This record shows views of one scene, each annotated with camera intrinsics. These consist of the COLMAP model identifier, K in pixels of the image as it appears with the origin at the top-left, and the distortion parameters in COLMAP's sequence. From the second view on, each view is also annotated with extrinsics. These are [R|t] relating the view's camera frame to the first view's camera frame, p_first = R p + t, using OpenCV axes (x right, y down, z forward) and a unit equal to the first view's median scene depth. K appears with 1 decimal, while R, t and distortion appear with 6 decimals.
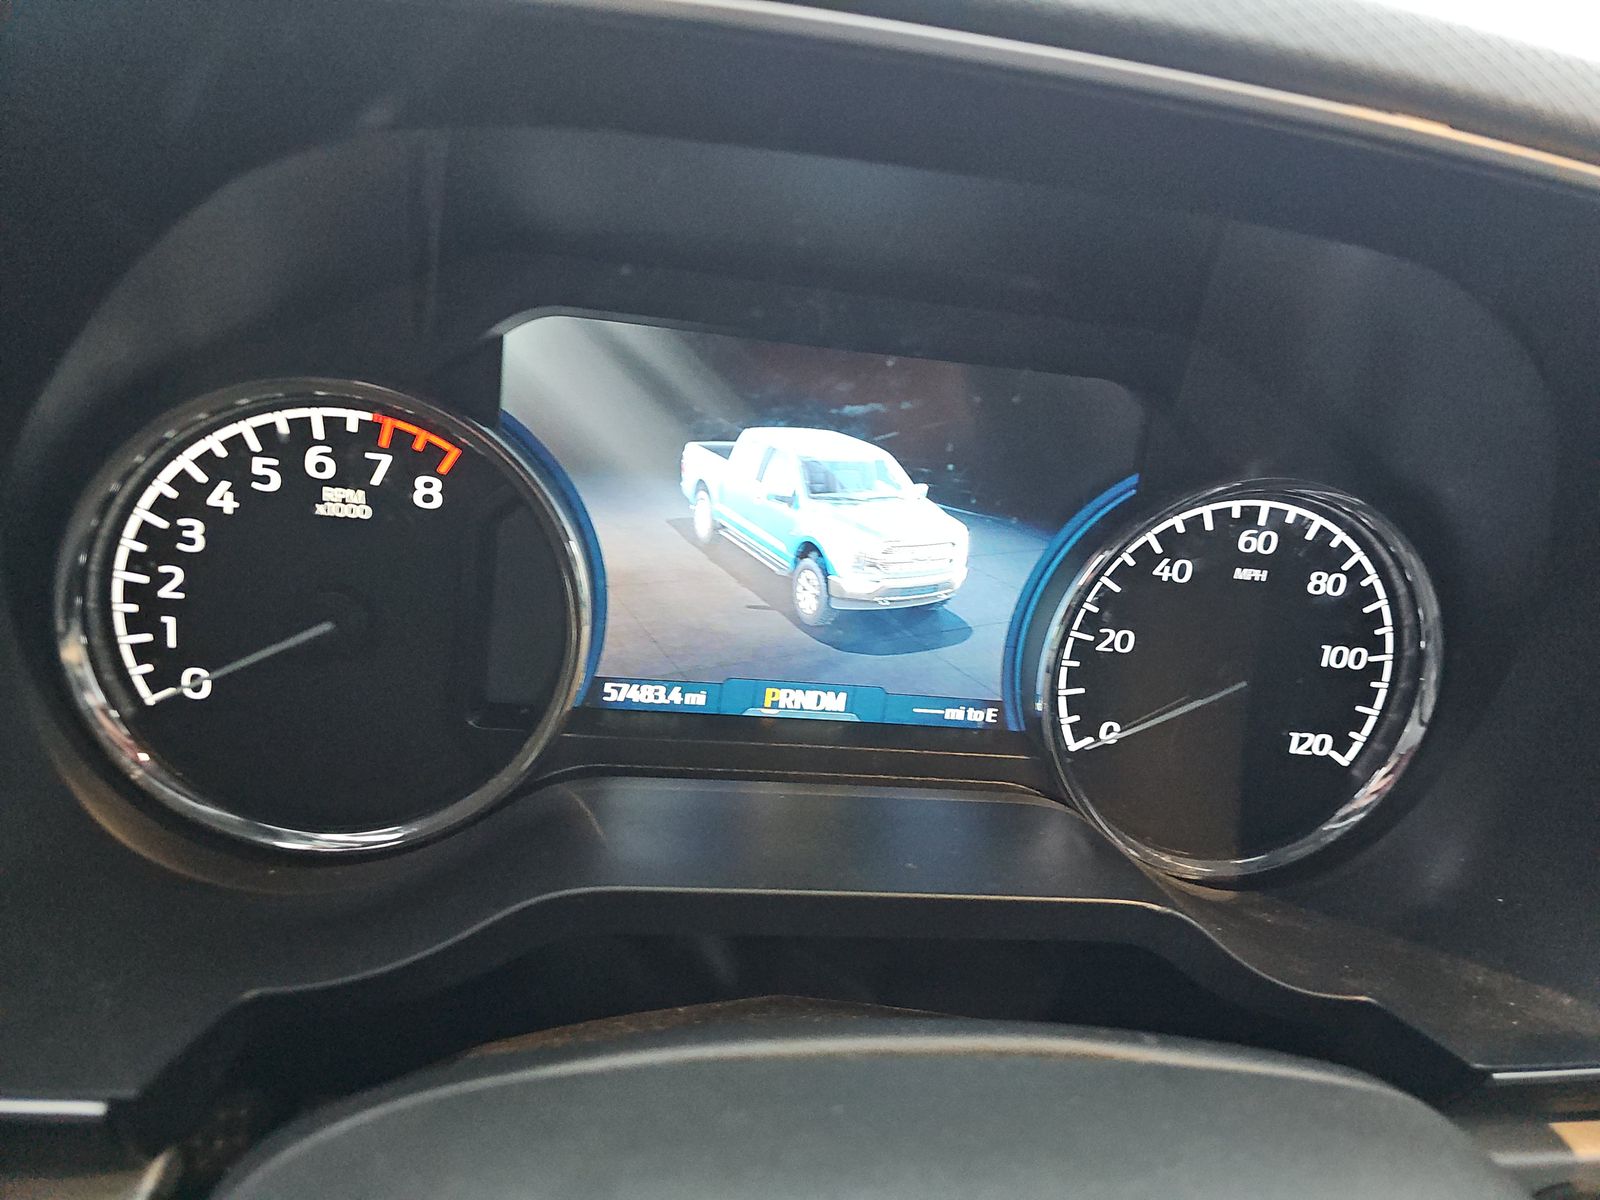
lens RADIAL K [[1071.3, 0, 798.7], [0, 1071.3, 603.8], [0, 0, 1]] dist [0.077916, 0.000449]
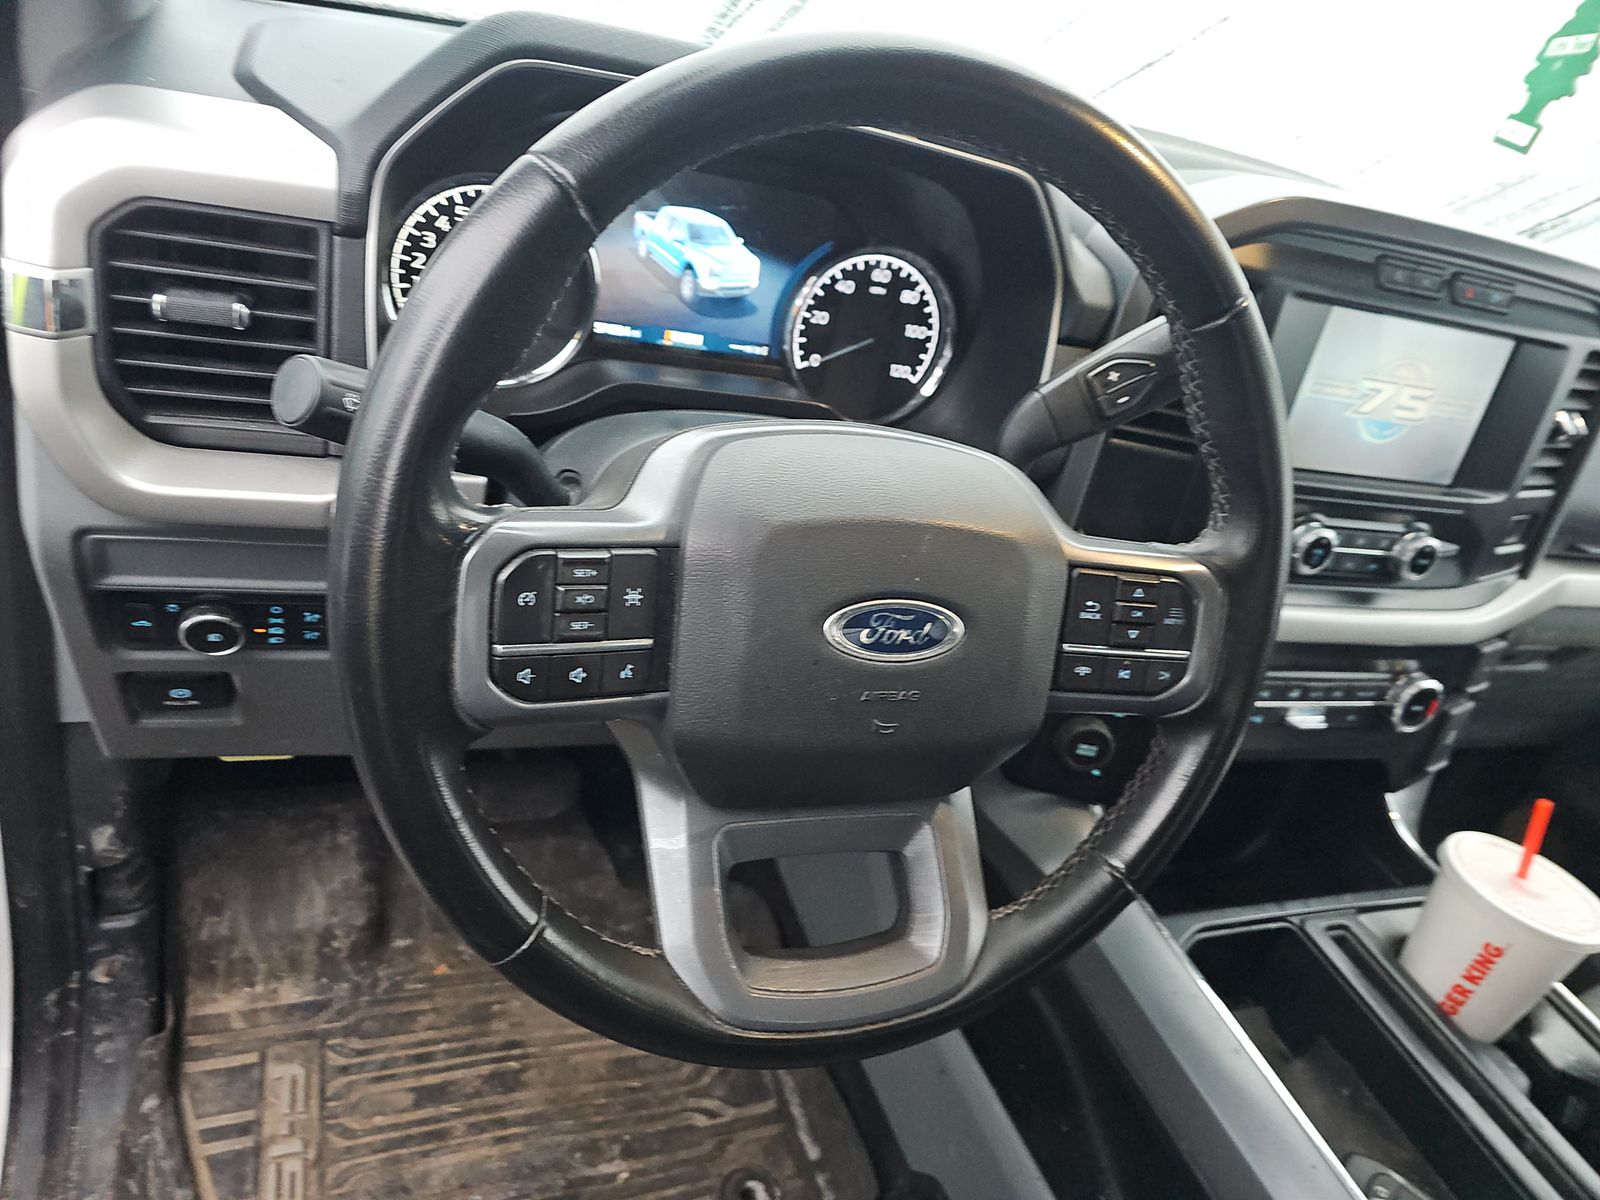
lens RADIAL K [[1071.3, 0, 805.5], [0, 1071.3, 603.9], [0, 0, 1]] dist [0.077916, 0.000449]
pose [[0.970755, -0.008152, 0.239932, -0.291361], [-0.053623, 0.966810, 0.249805, 0.052788], [-0.234005, -0.255366, 0.938099, -1.302603]]
